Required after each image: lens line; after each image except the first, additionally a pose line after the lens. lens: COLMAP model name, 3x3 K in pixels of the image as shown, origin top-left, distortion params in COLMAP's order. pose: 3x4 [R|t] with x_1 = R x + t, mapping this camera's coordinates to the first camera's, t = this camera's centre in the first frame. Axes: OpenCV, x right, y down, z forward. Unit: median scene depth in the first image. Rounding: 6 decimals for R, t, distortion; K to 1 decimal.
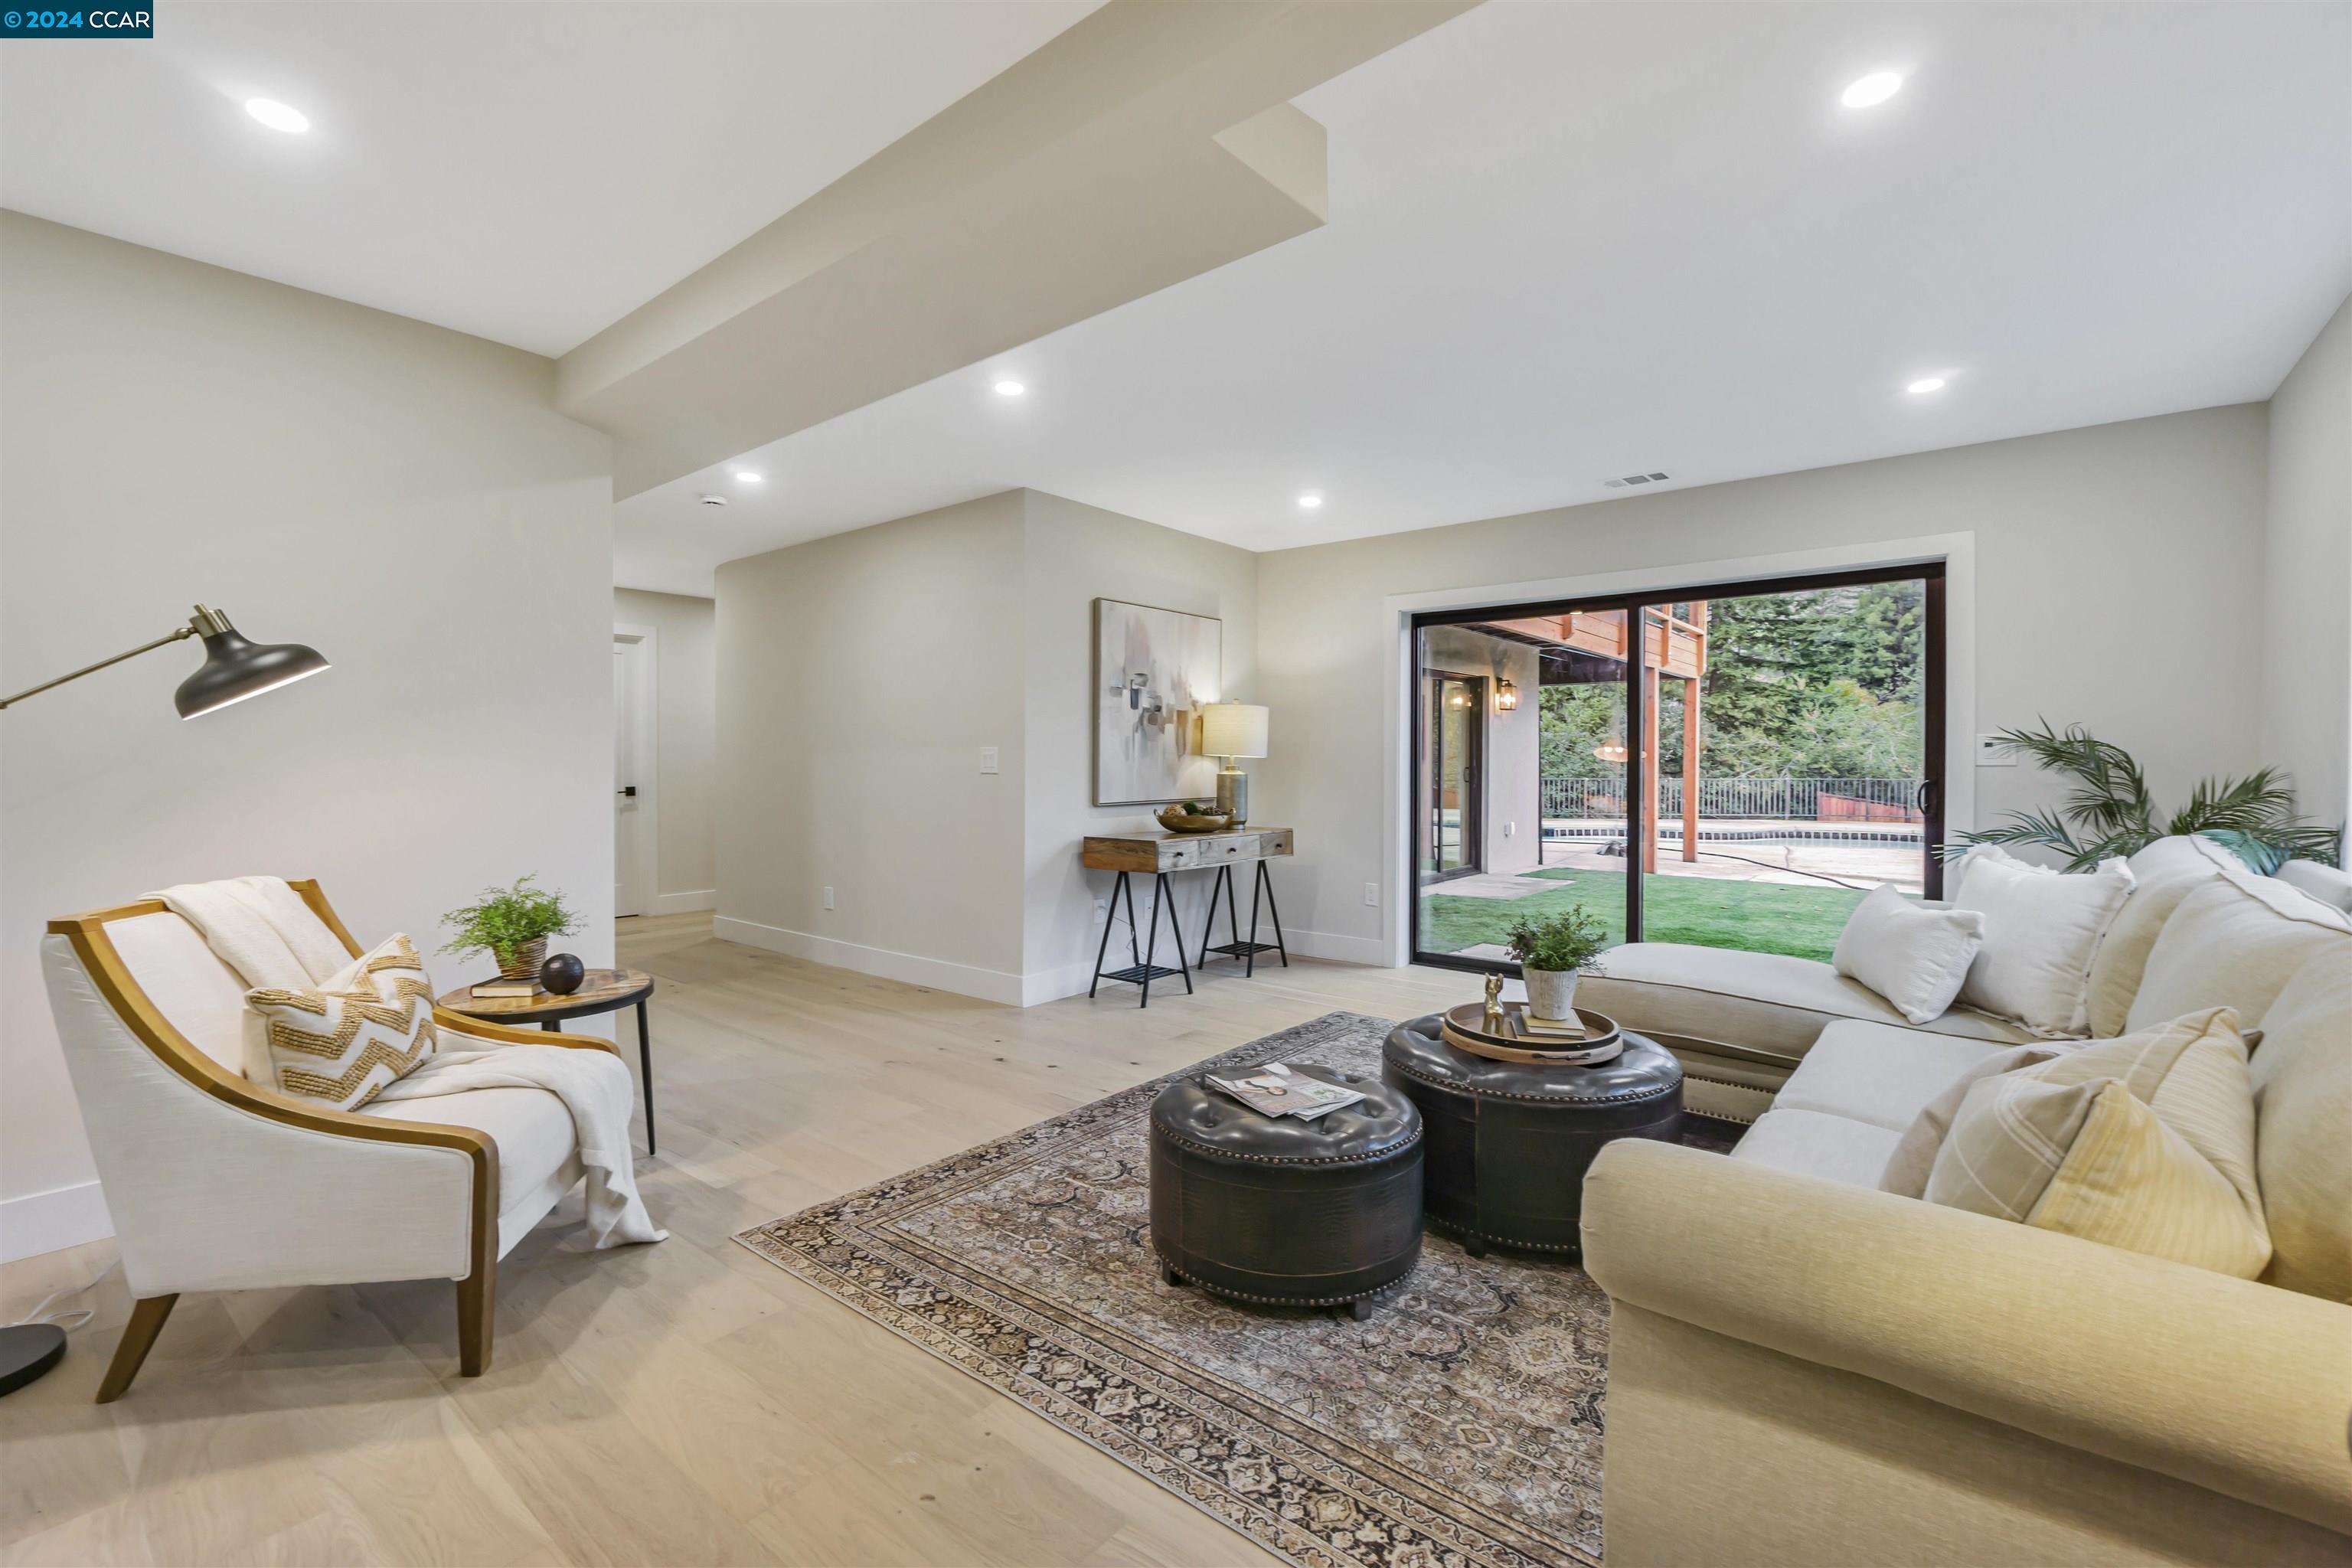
lens RADIAL K [[1015.9, 0, 1162.4], [0, 1015.9, 791.7], [0, 0, 1]] dist [0.000563, 0.000439]
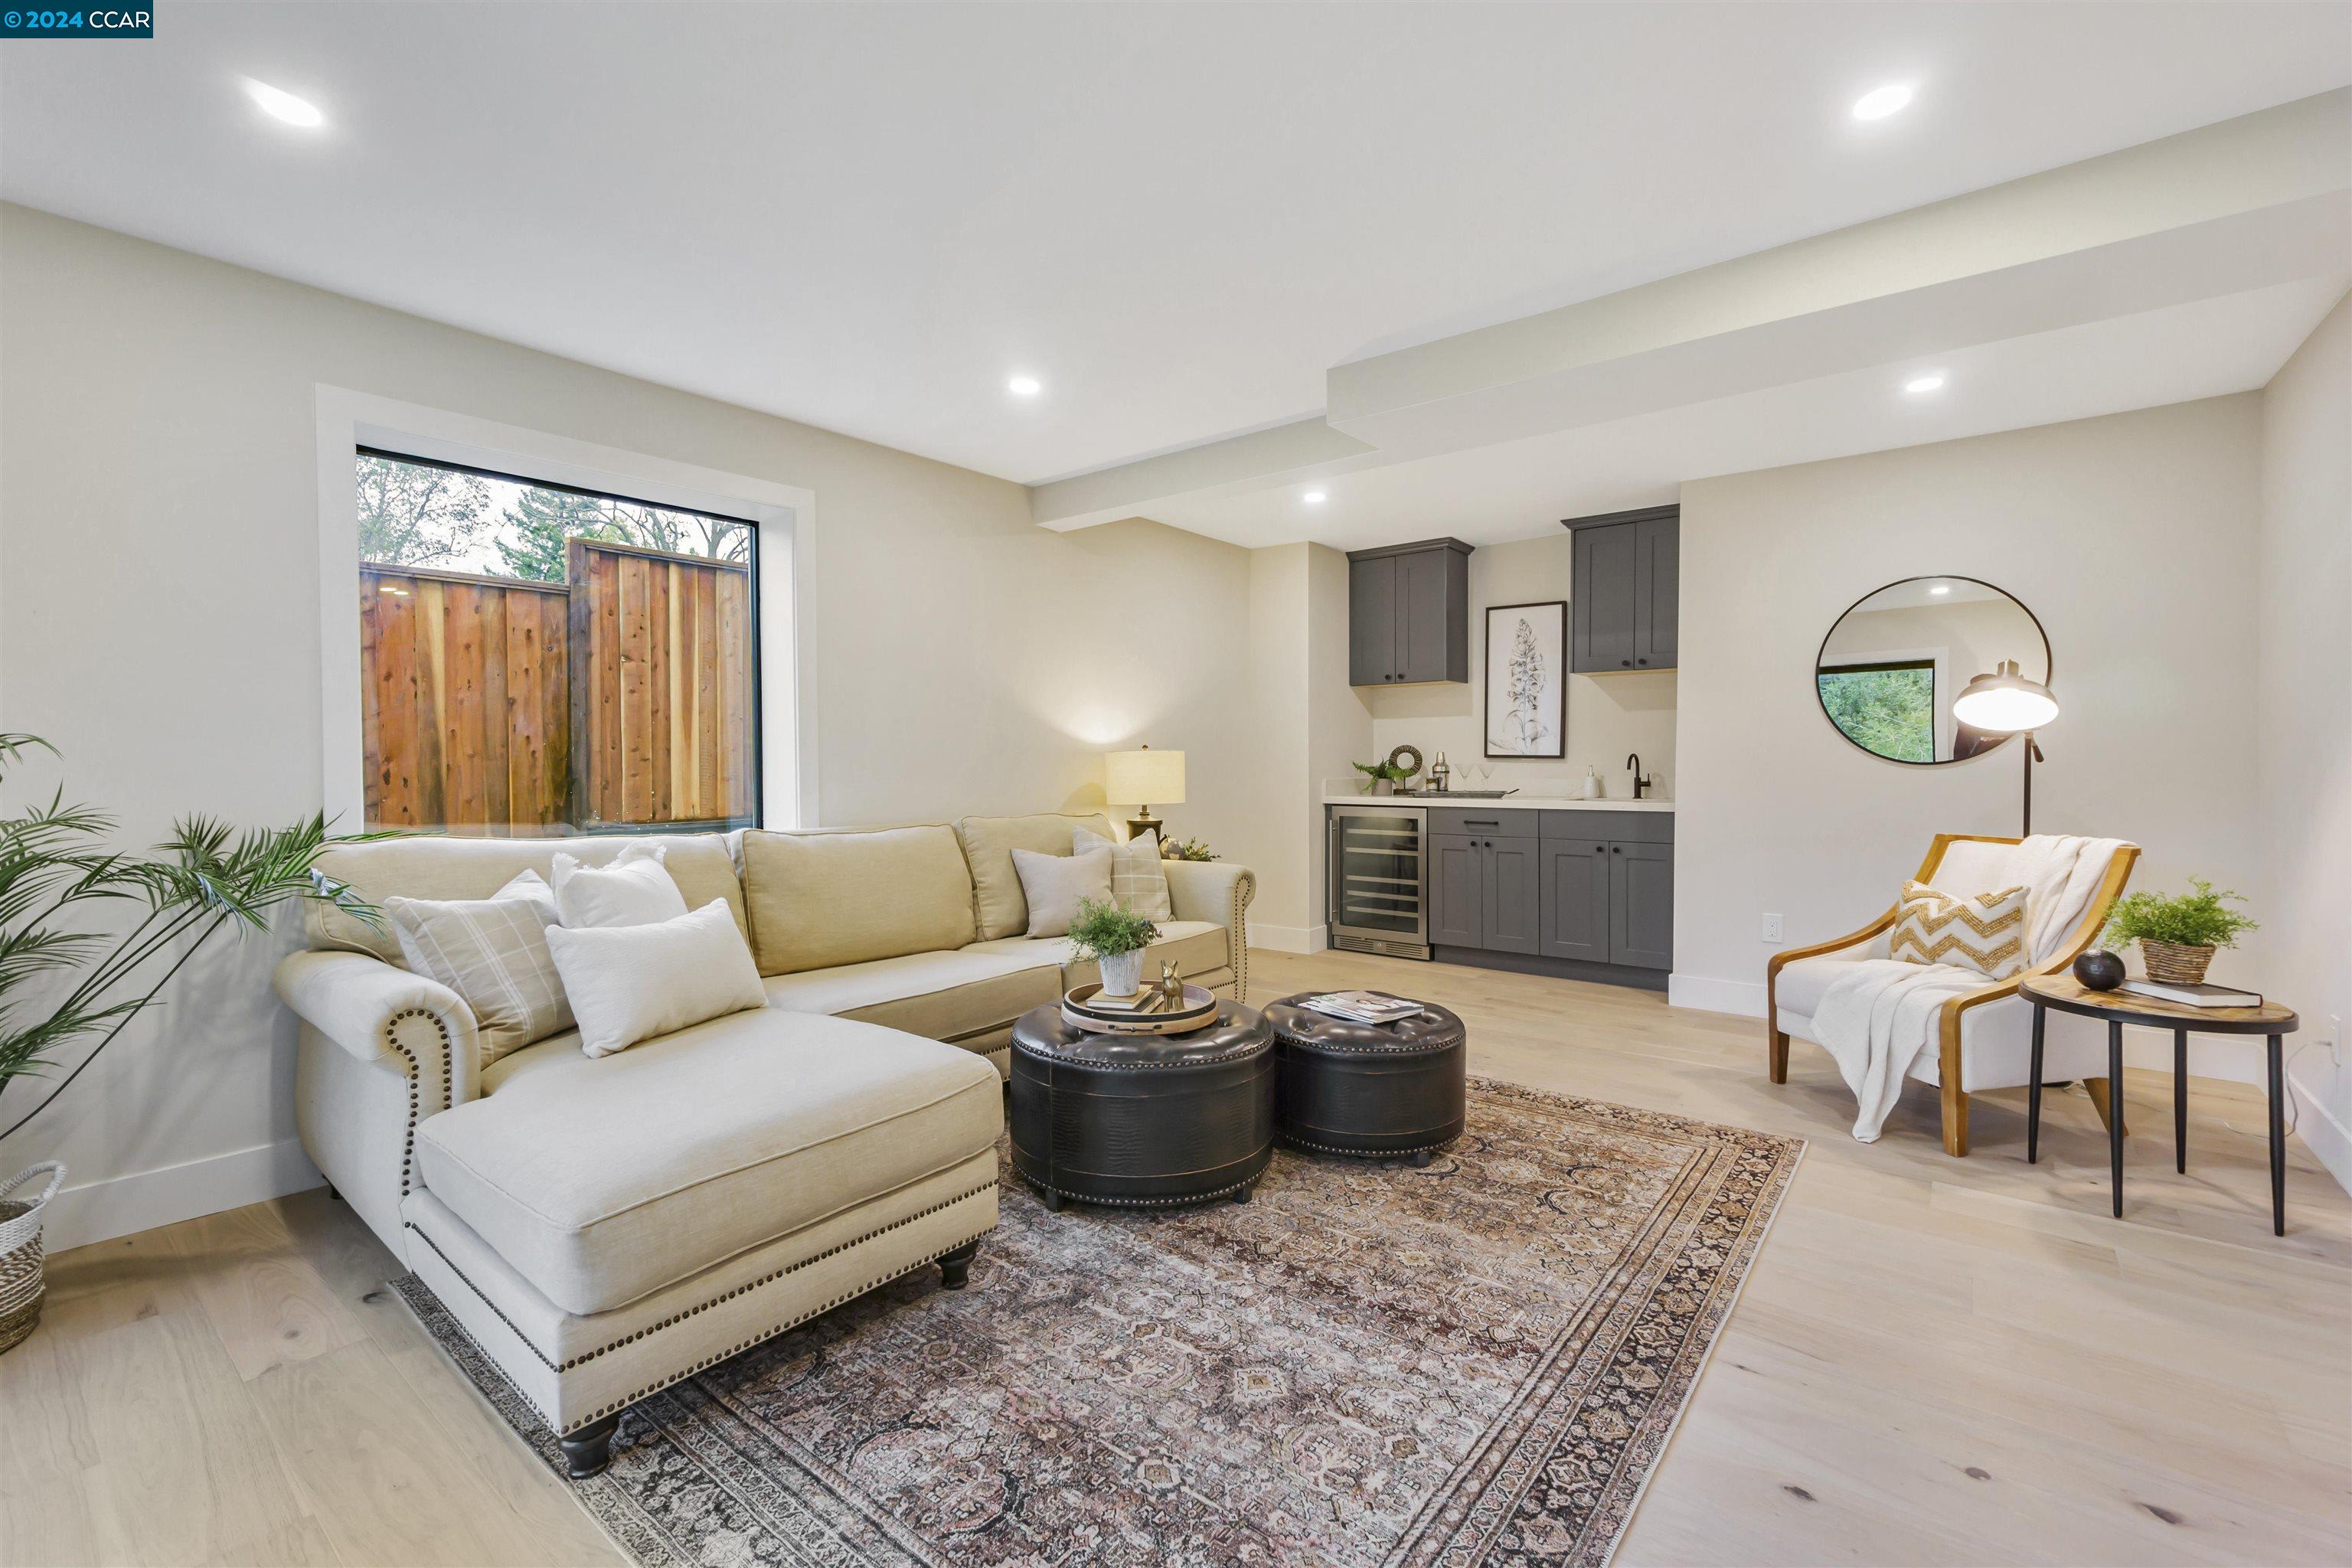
lens RADIAL K [[1020.2, 0, 1160.8], [0, 1020.2, 776.1], [0, 0, 1]] dist [-0.003234, 0.002361]
pose [[-0.999992, -0.000059, -0.003930, 0.298598], [-0.000243, 0.998900, 0.046890, -0.051972], [0.003922, 0.046890, -0.998892, 1.796826]]
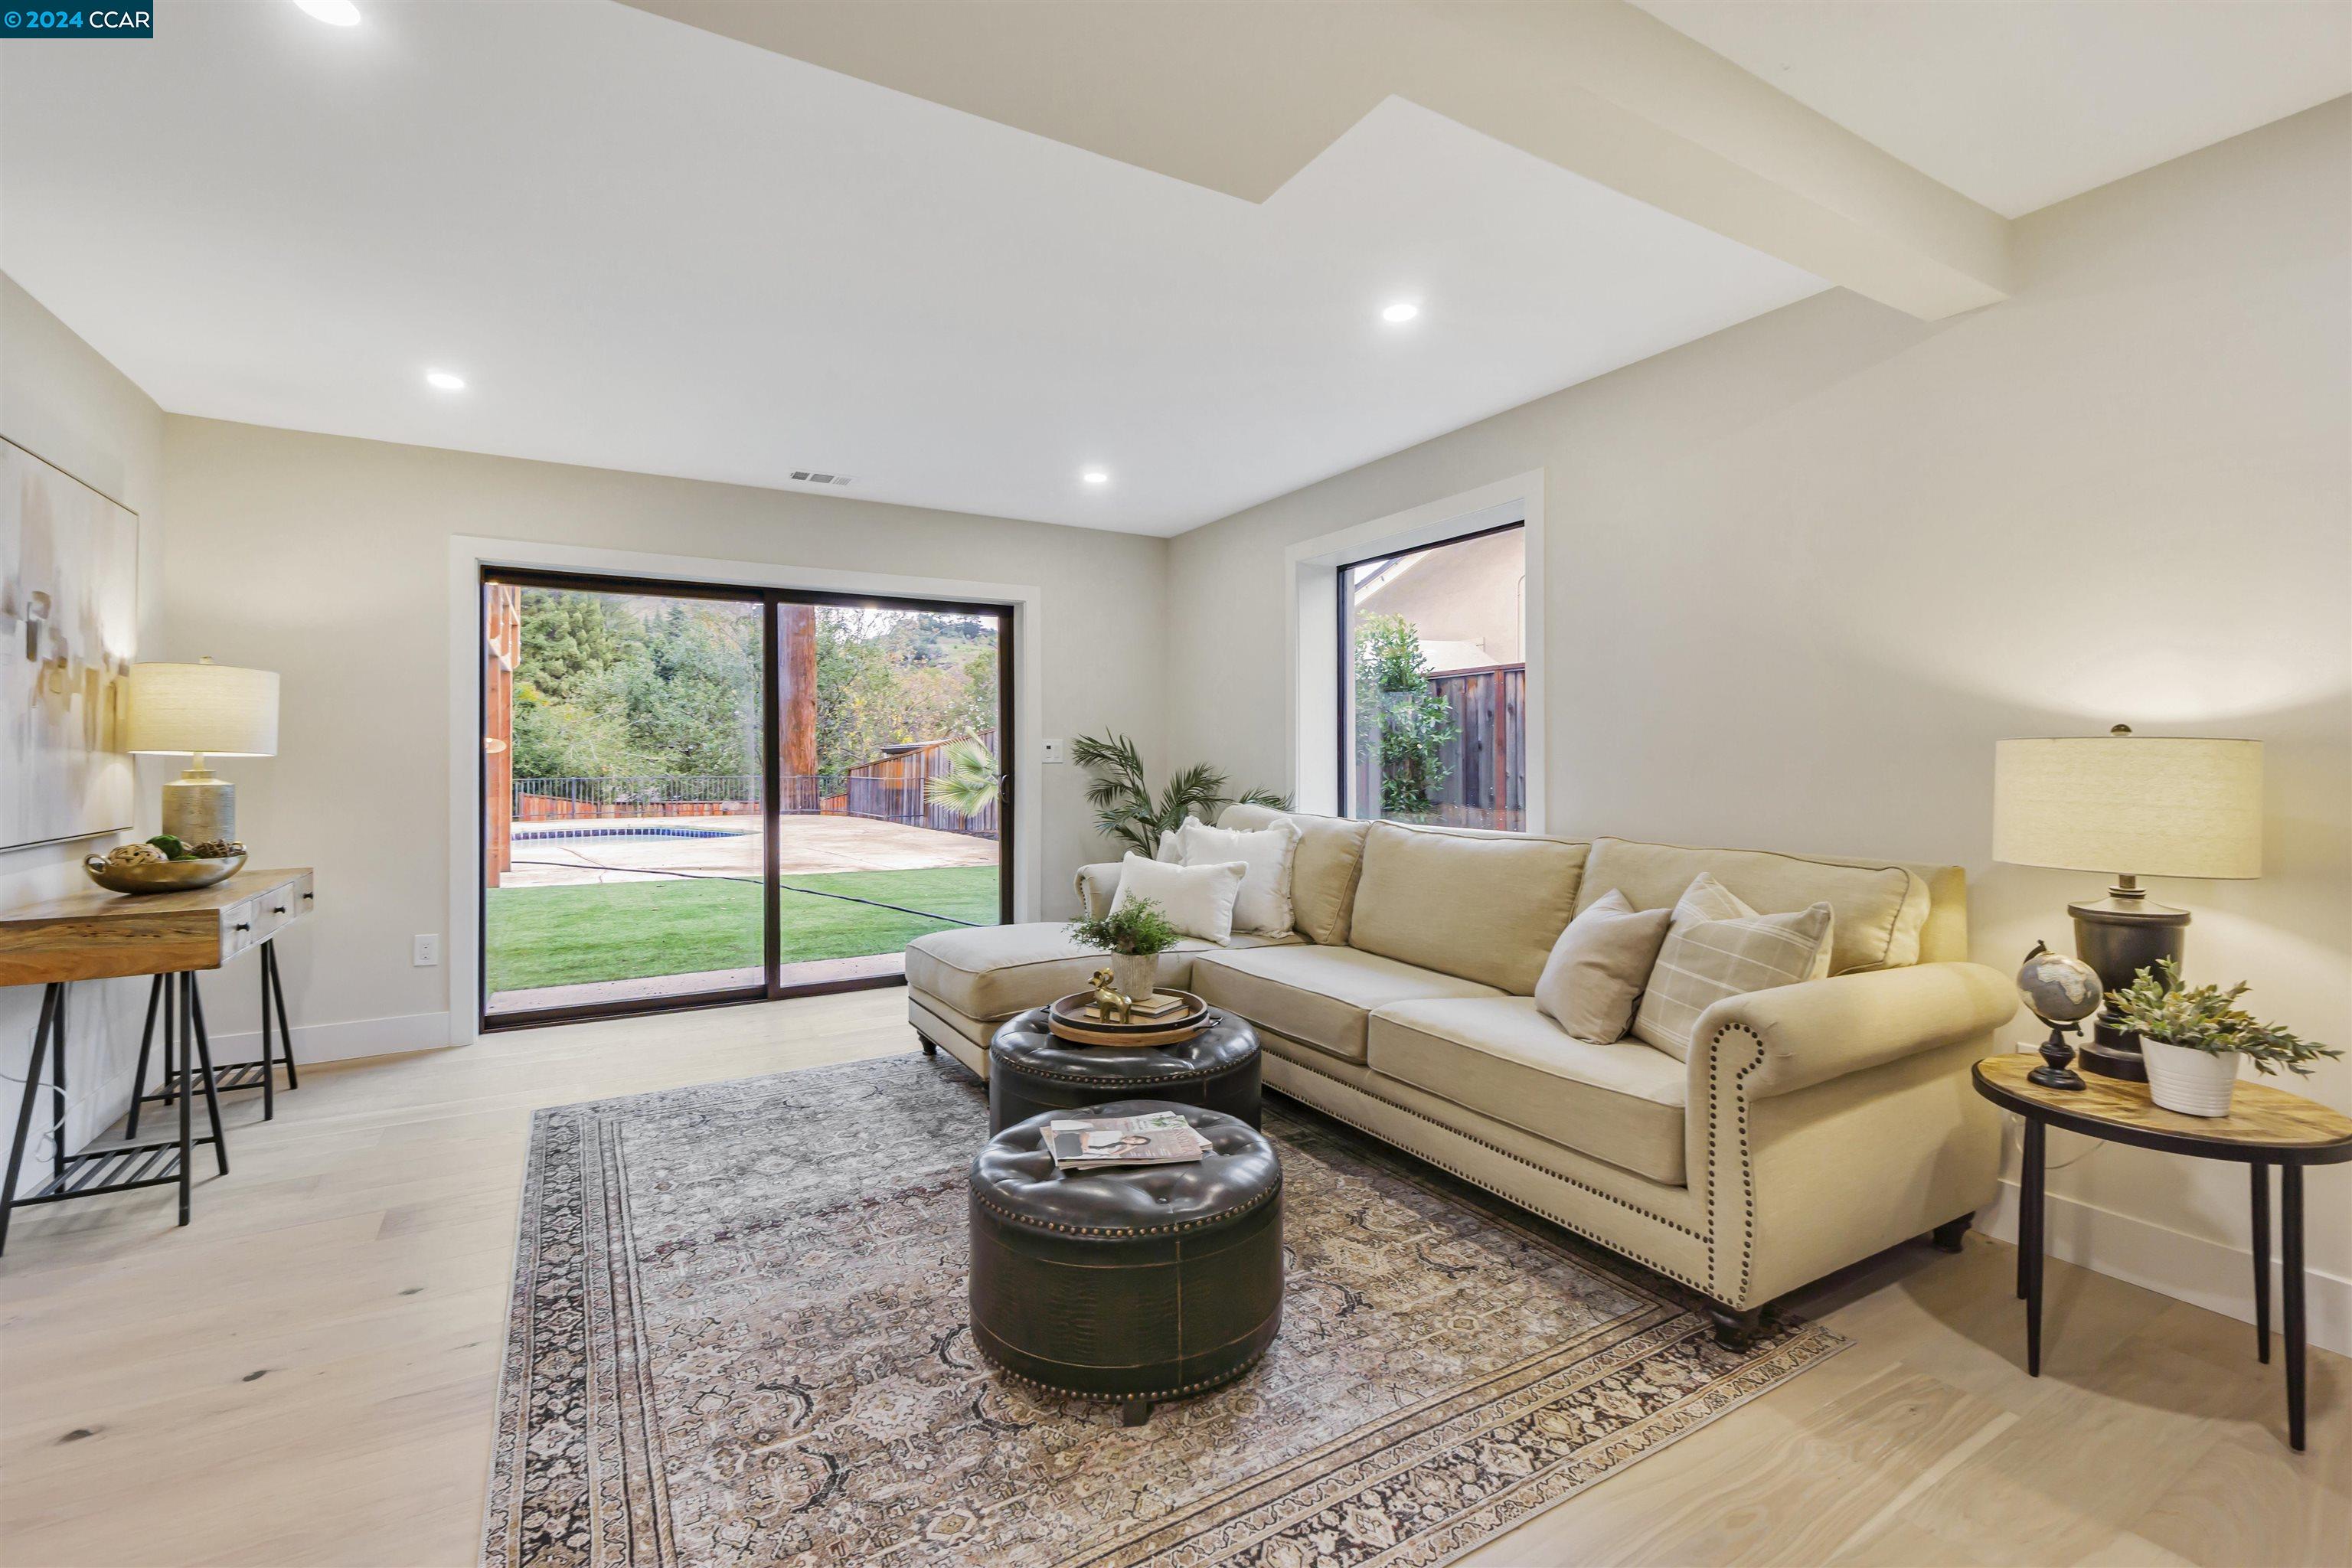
lens RADIAL K [[1020.2, 0, 1160.8], [0, 1020.2, 776.1], [0, 0, 1]] dist [-0.003234, 0.002361]
pose [[0.350418, -0.016995, 0.936439, -0.528639], [0.031970, 0.999470, 0.006176, -0.015652], [-0.936048, 0.027774, 0.350776, 0.511205]]
